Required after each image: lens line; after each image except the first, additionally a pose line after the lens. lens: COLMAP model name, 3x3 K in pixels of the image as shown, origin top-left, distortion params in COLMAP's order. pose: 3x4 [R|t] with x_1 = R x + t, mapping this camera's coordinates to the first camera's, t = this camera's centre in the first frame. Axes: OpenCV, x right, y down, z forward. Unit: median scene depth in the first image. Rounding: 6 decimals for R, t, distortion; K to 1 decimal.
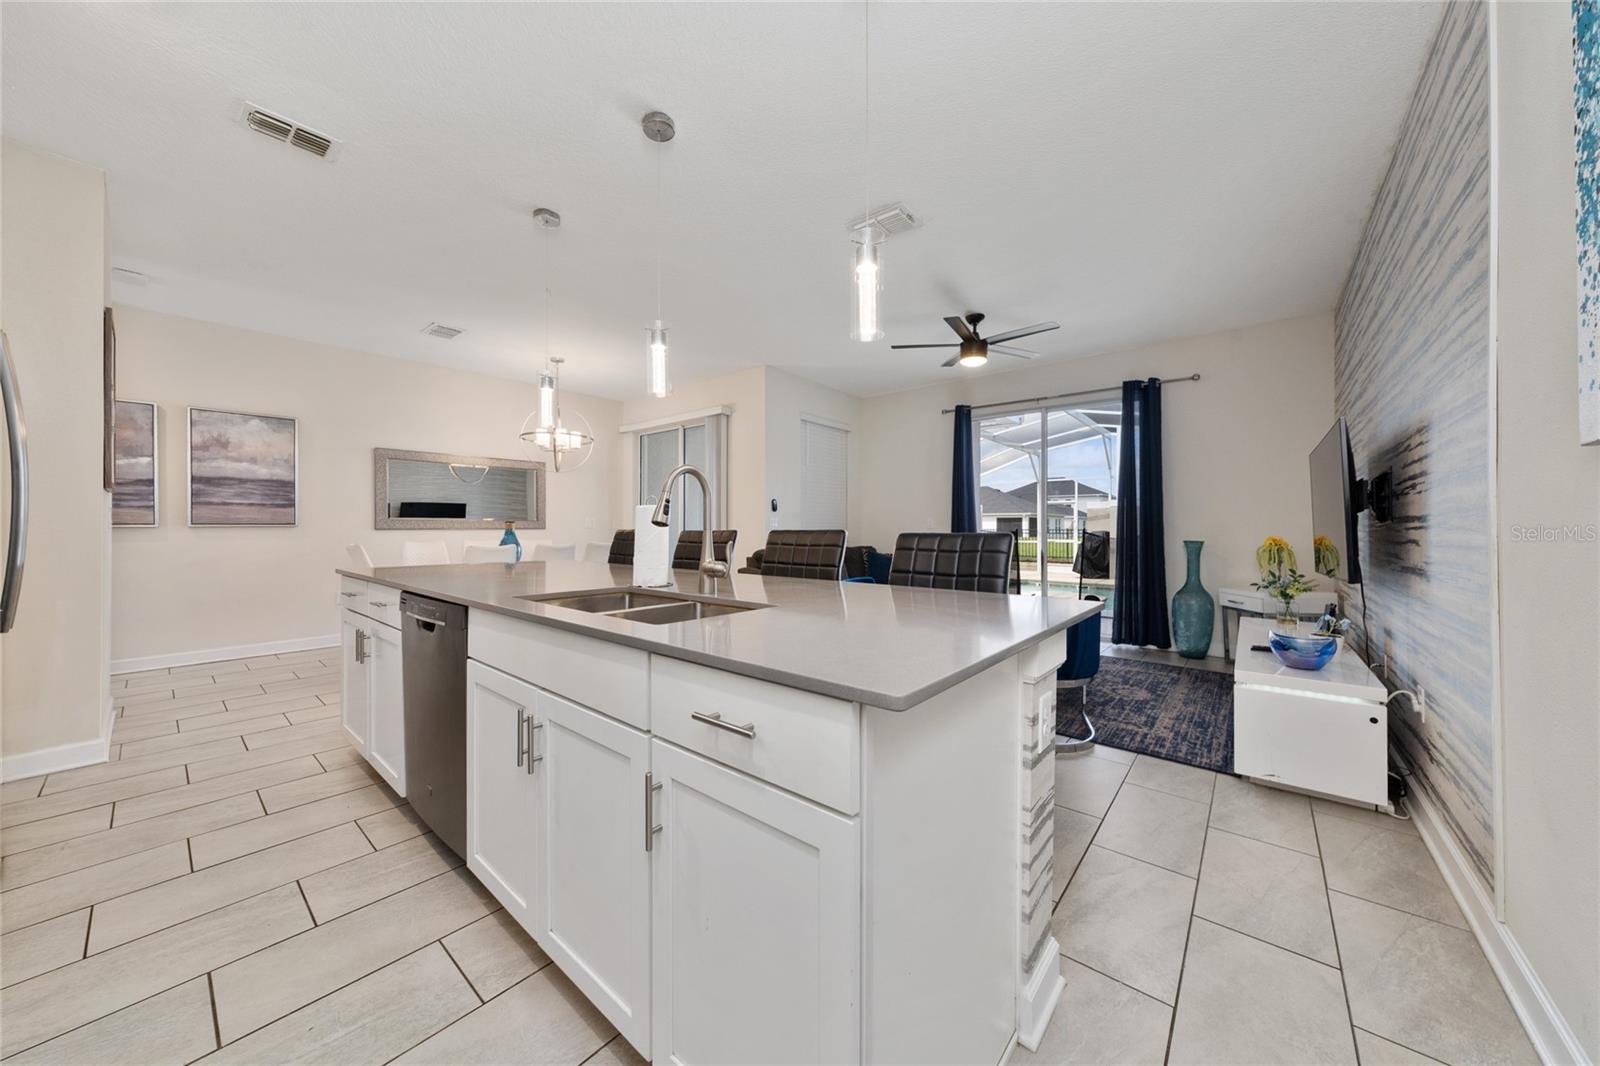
lens RADIAL K [[547.1, 0, 795.0], [0, 547.1, 530.1], [0, 0, 1]] dist [-0.000712, 0.000765]
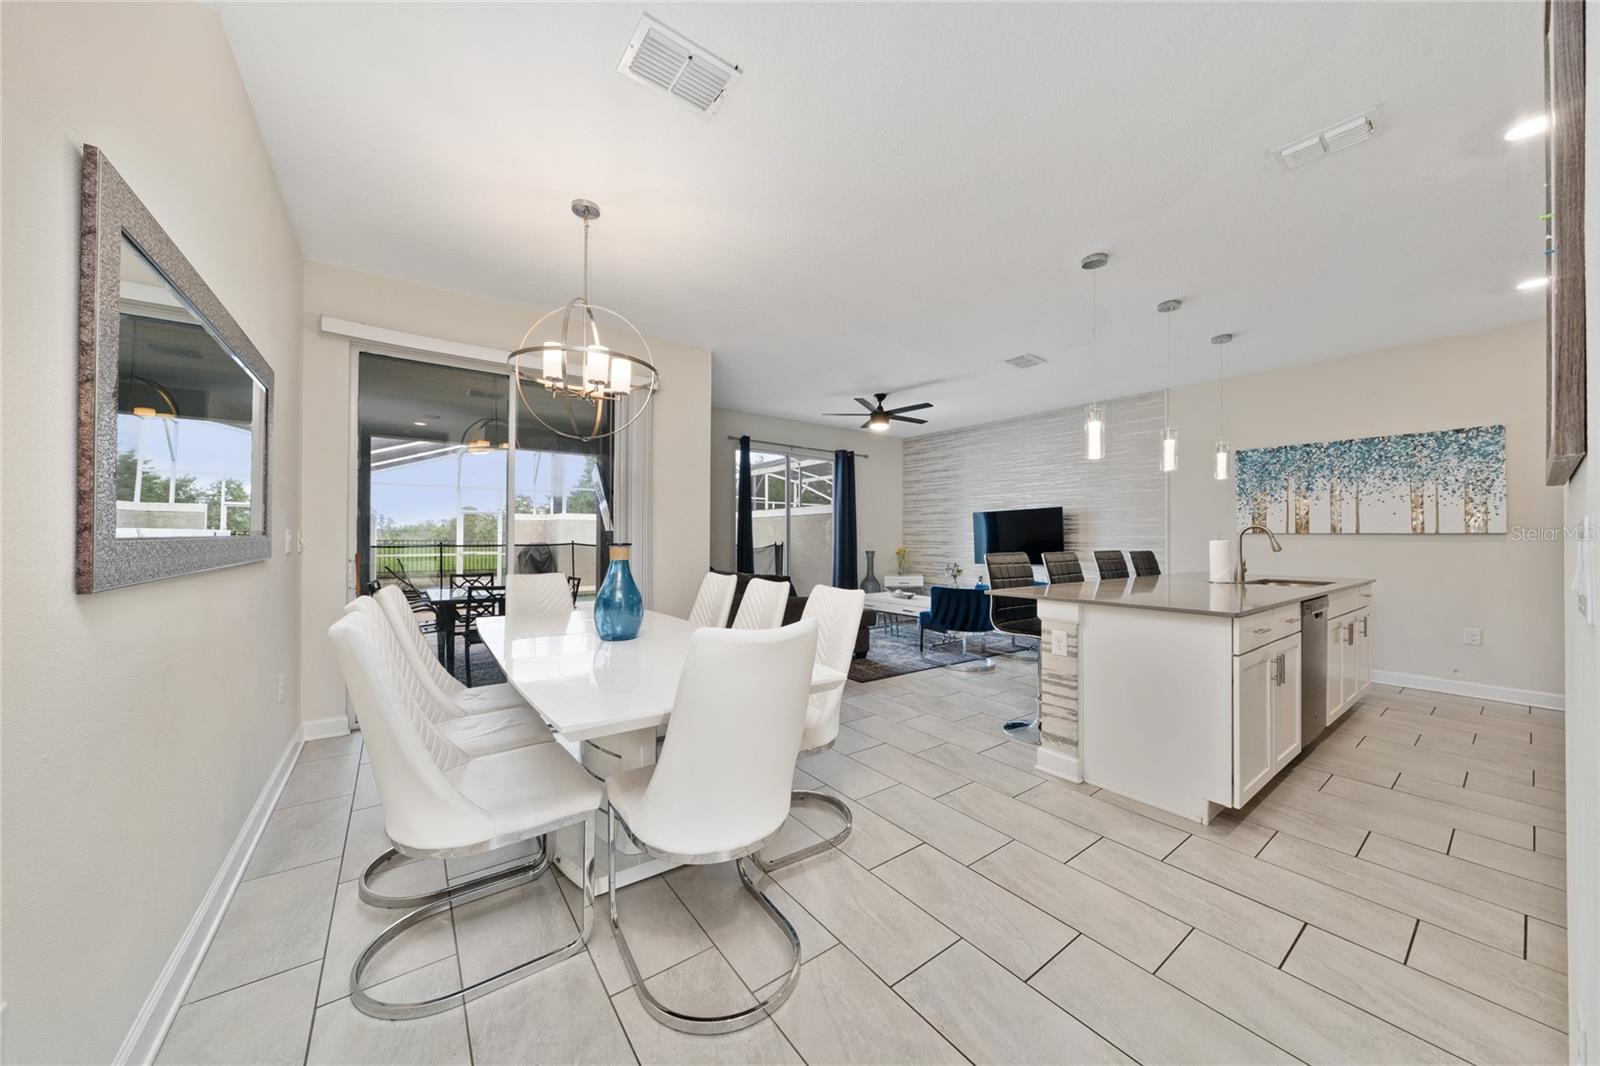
lens RADIAL K [[547.1, 0, 799.4], [0, 547.1, 537.7], [0, 0, 1]] dist [-0.000712, 0.000765]
pose [[0.229277, -0.000050, 0.973361, -1.015859], [-0.002645, 0.999996, 0.000674, -0.022469], [-0.973358, -0.002729, 0.229276, 0.822036]]
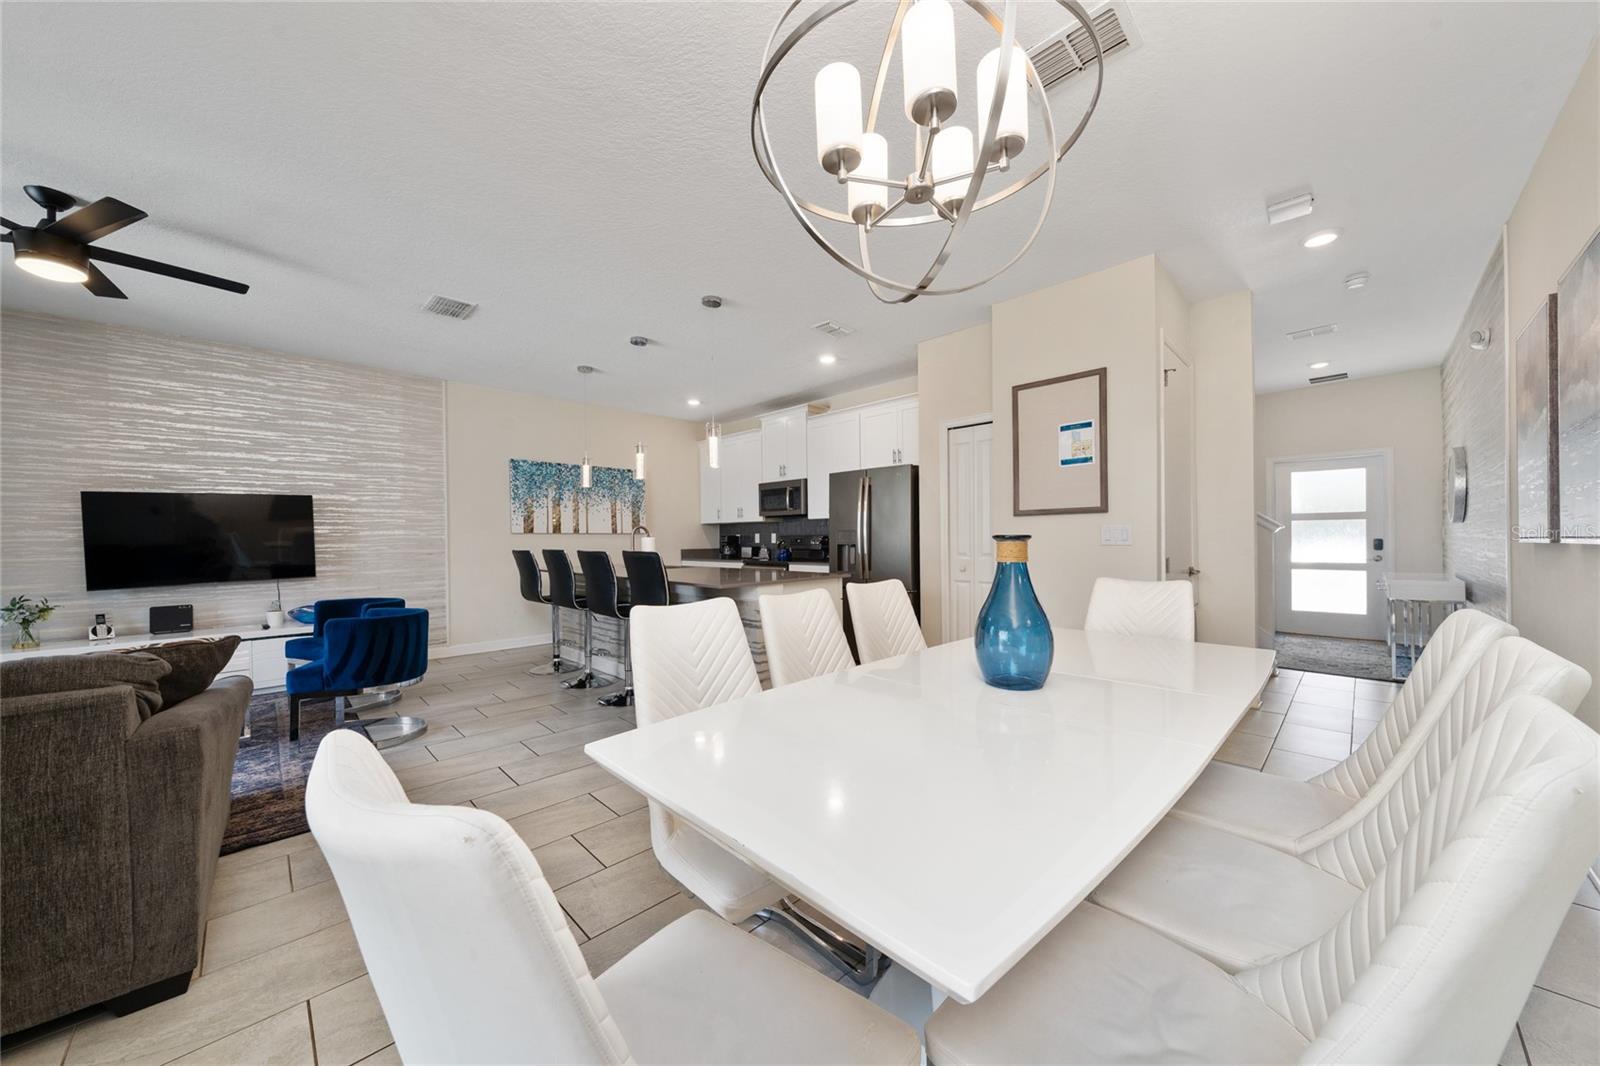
lens RADIAL K [[547.1, 0, 797.8], [0, 547.1, 540.4], [0, 0, 1]] dist [-0.000712, 0.000765]
pose [[-0.995572, 0.009266, 0.093544, -0.475793], [0.009870, 0.999933, 0.005998, -0.017188], [-0.093482, 0.006895, -0.995597, 1.400481]]
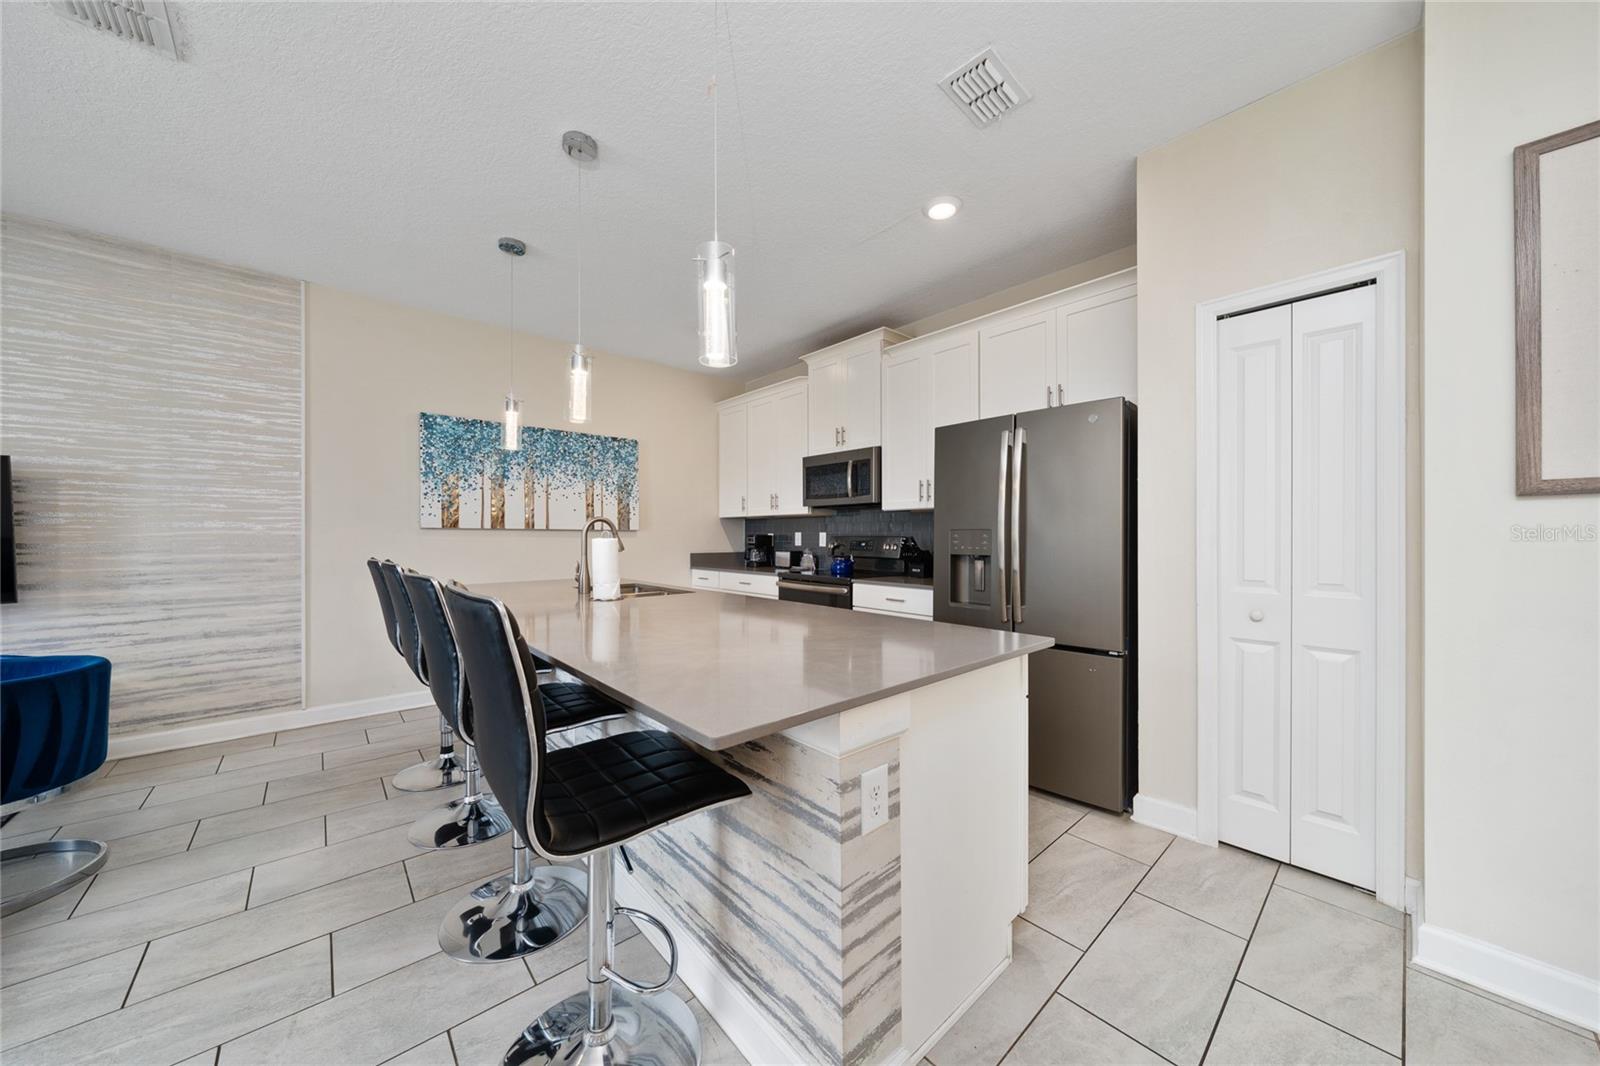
lens RADIAL K [[547.1, 0, 800.3], [0, 547.1, 534.4], [0, 0, 1]] dist [-0.000712, 0.000765]
pose [[-0.989649, -0.001084, 0.143508, -0.373046], [-0.001333, 0.999998, -0.001643, -0.022869], [-0.143505, -0.001818, -0.989648, 0.923827]]
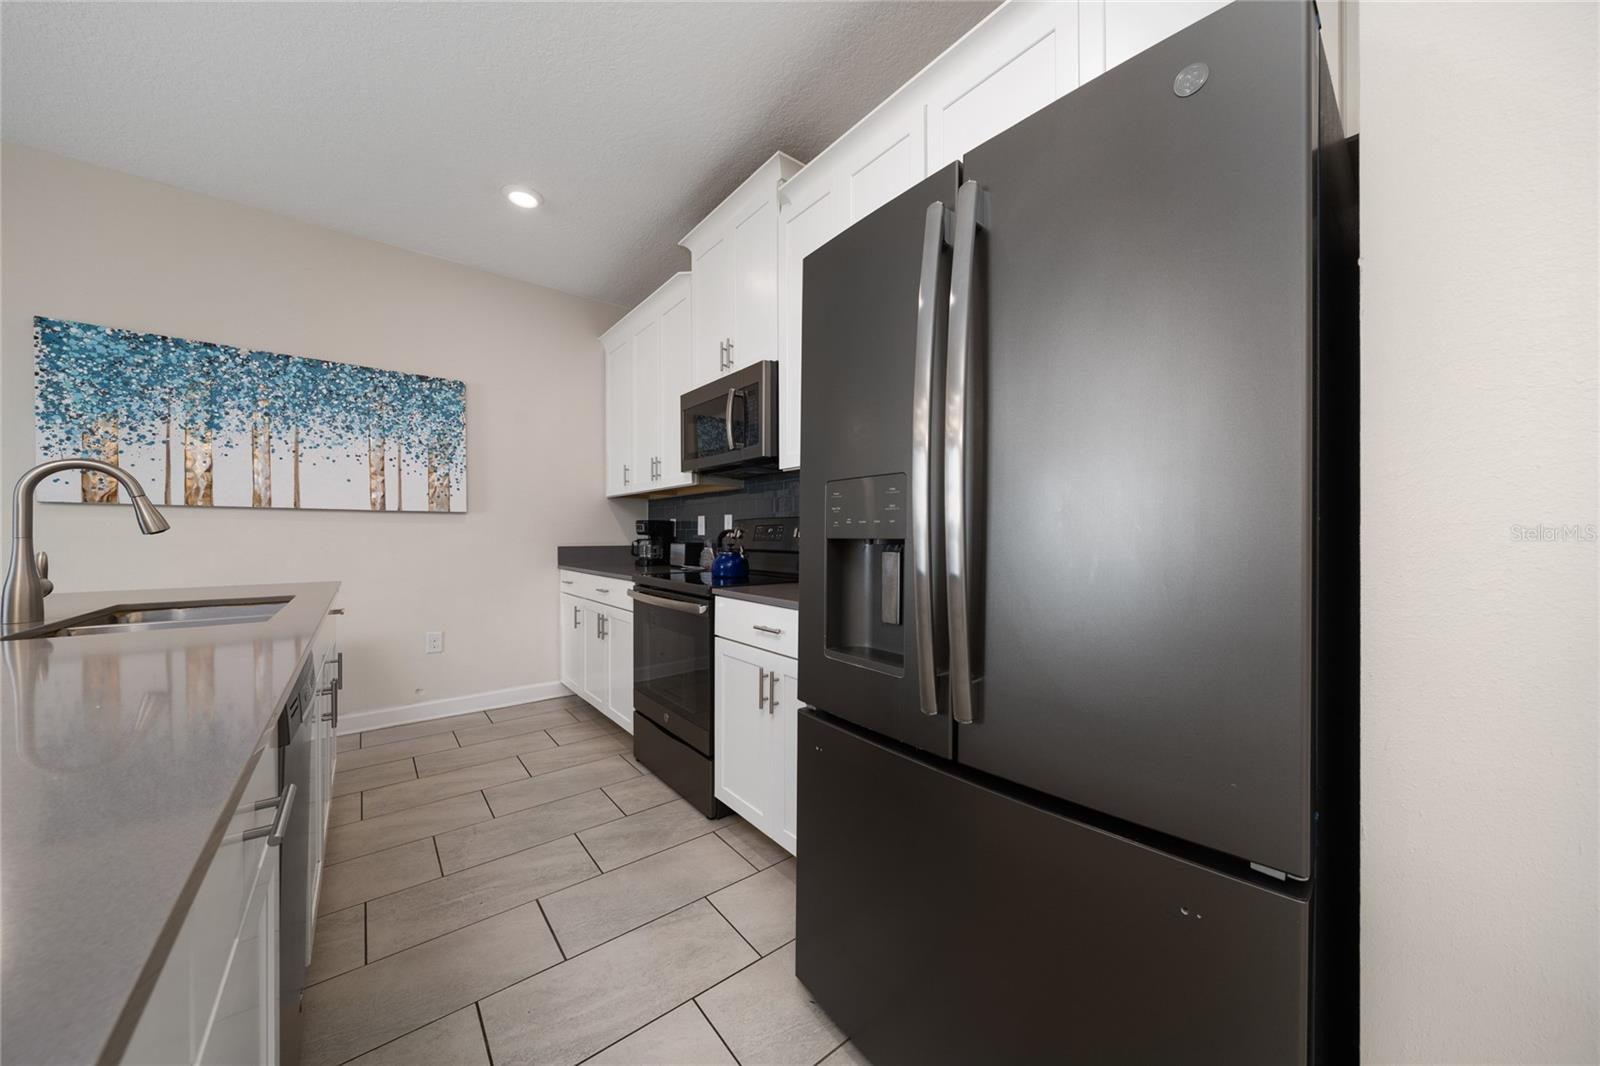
lens RADIAL K [[547.1, 0, 797.7], [0, 547.1, 531.0], [0, 0, 1]] dist [-0.000712, 0.000765]
pose [[-0.980220, 0.000082, 0.197911, -0.489917], [-0.000999, 0.999985, -0.005366, -0.003880], [-0.197908, -0.005457, -0.980205, 0.554793]]
